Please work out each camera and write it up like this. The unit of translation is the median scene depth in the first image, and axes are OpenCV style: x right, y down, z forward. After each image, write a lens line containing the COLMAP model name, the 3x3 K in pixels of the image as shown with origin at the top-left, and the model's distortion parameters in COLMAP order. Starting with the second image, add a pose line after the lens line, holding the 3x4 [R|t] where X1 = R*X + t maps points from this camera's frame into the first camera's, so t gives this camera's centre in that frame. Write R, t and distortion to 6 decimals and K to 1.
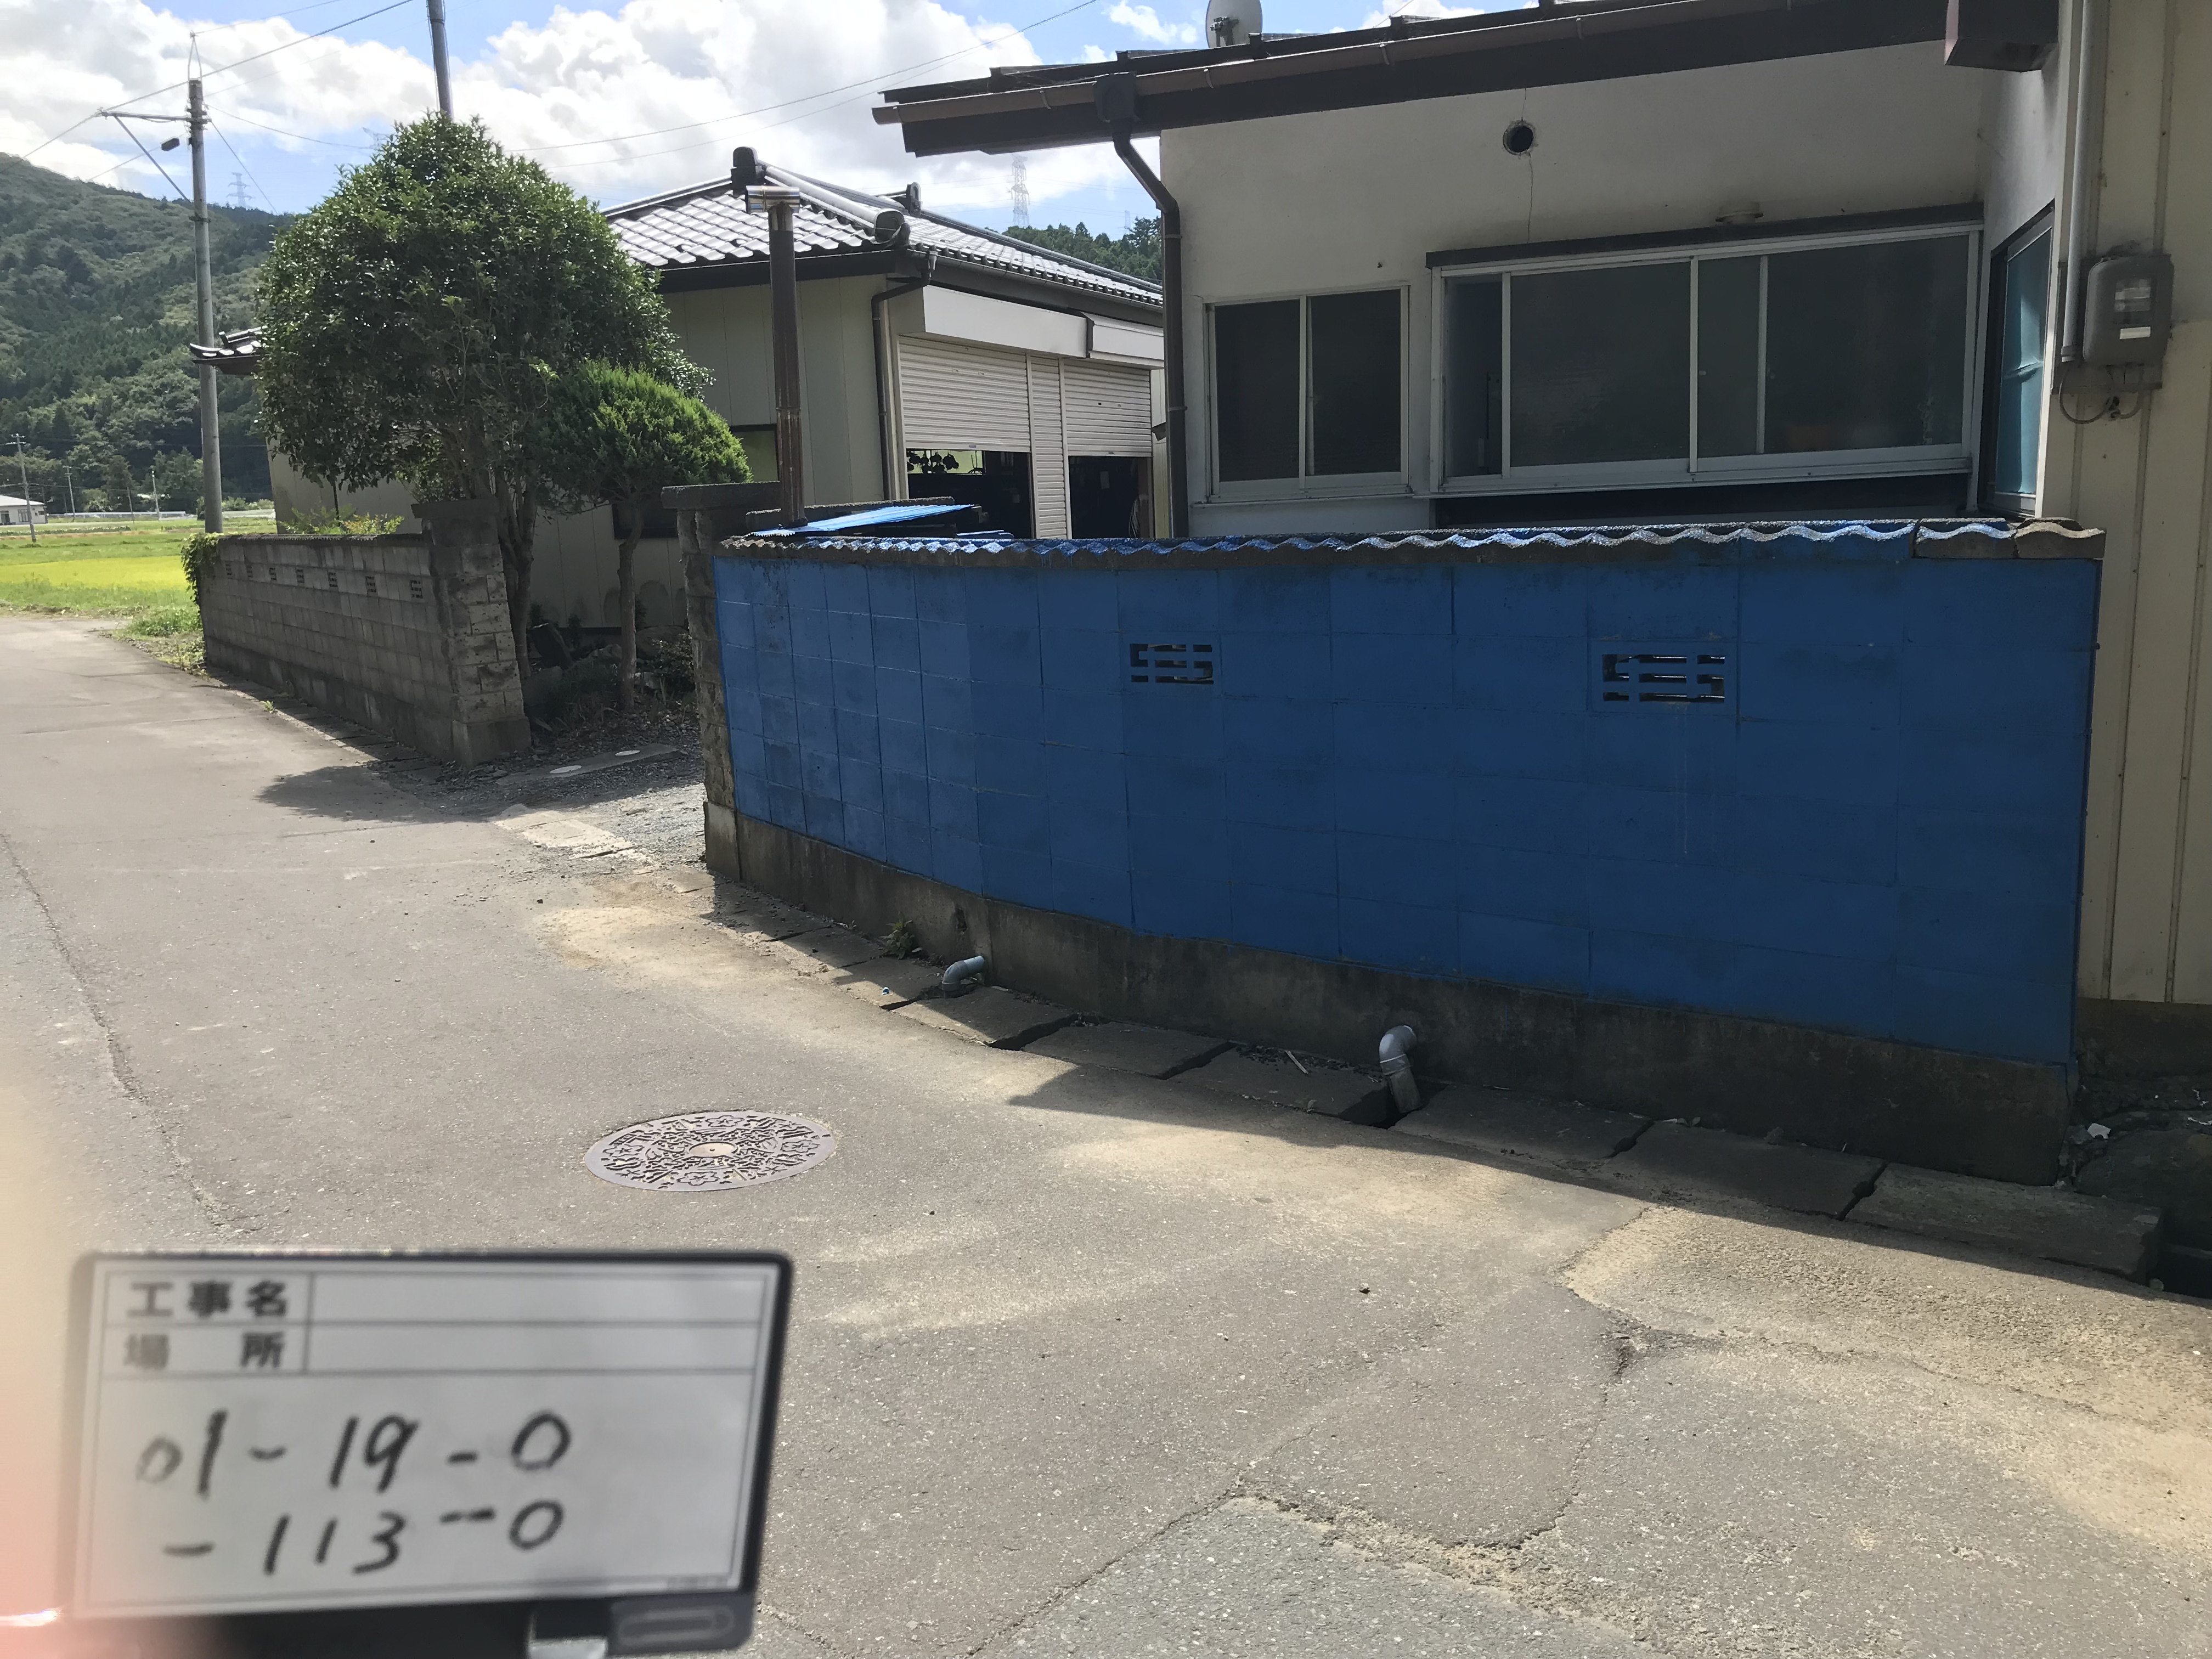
lens RADIAL K [[1813.2, 0, 1086.2], [0, 1813.2, 839.5], [0, 0, 1]] dist [0.060107, -0.075297]
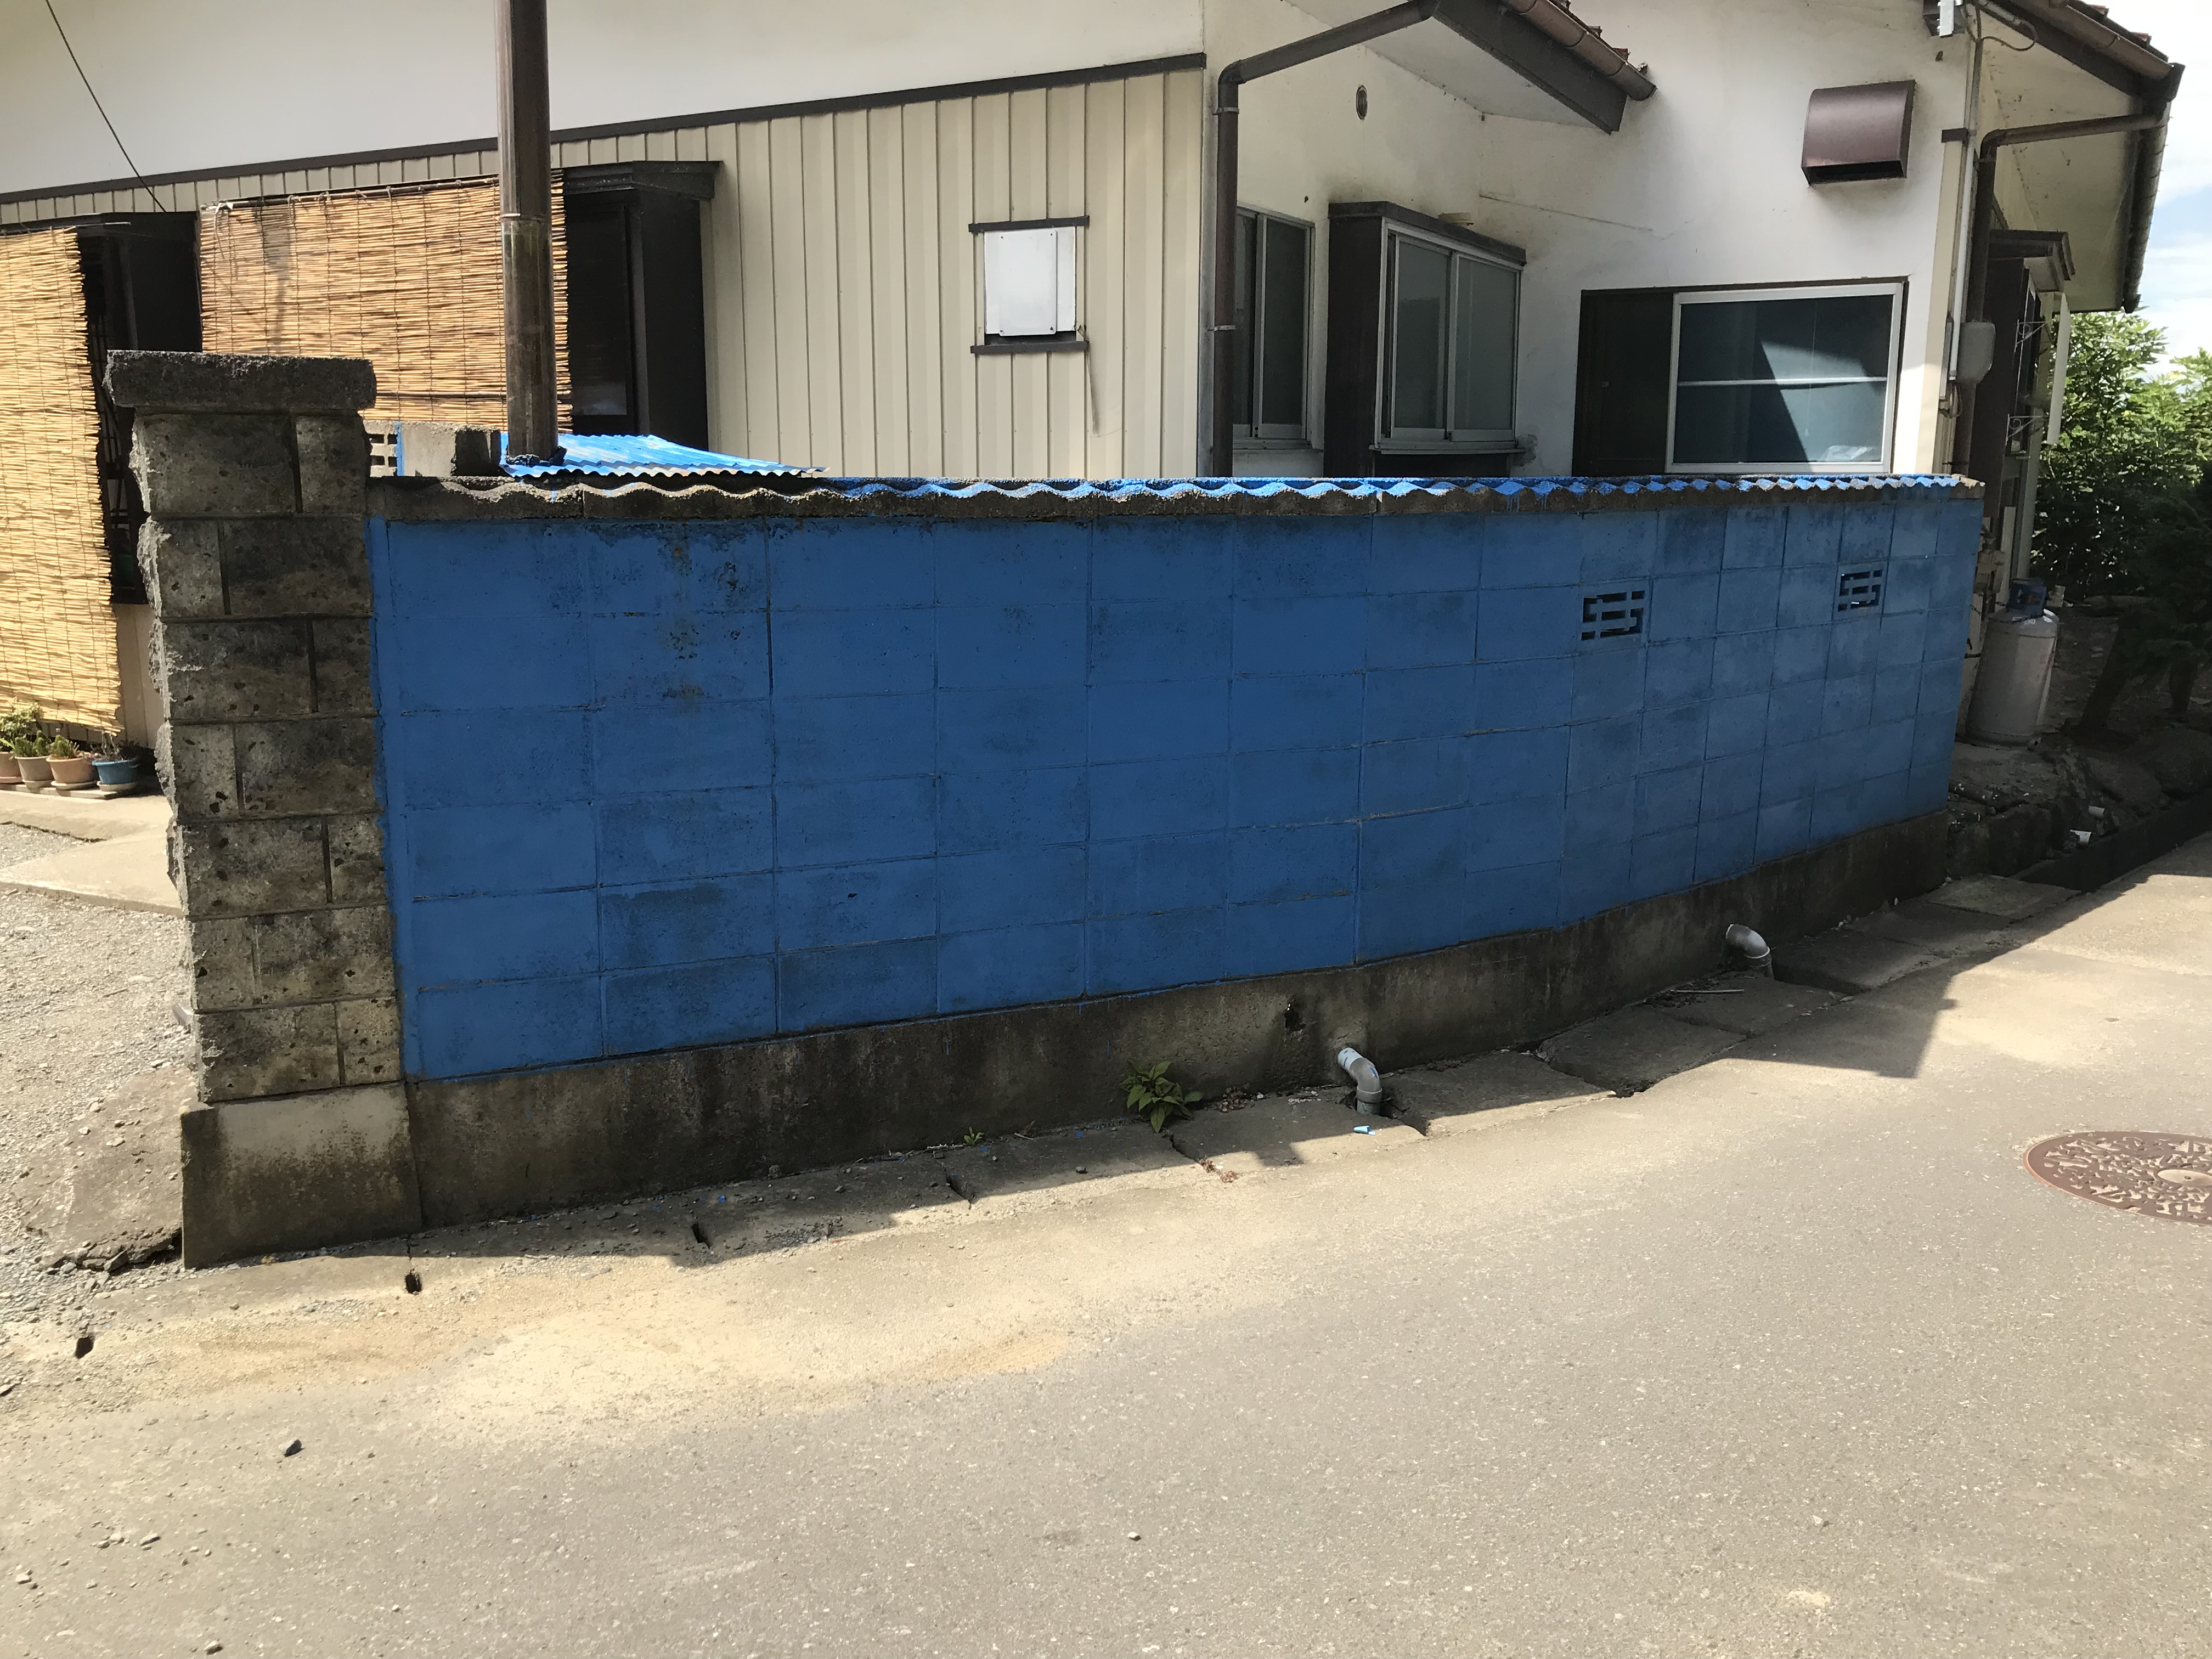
lens RADIAL K [[1813.2, 0, 1089.6], [0, 1813.2, 813.6], [0, 0, 1]] dist [0.060107, -0.075297]
pose [[0.150623, -0.125791, 0.980556, -0.897631], [0.193120, 0.976506, 0.095606, -0.136321], [-0.969545, 0.174964, 0.171377, 1.103572]]
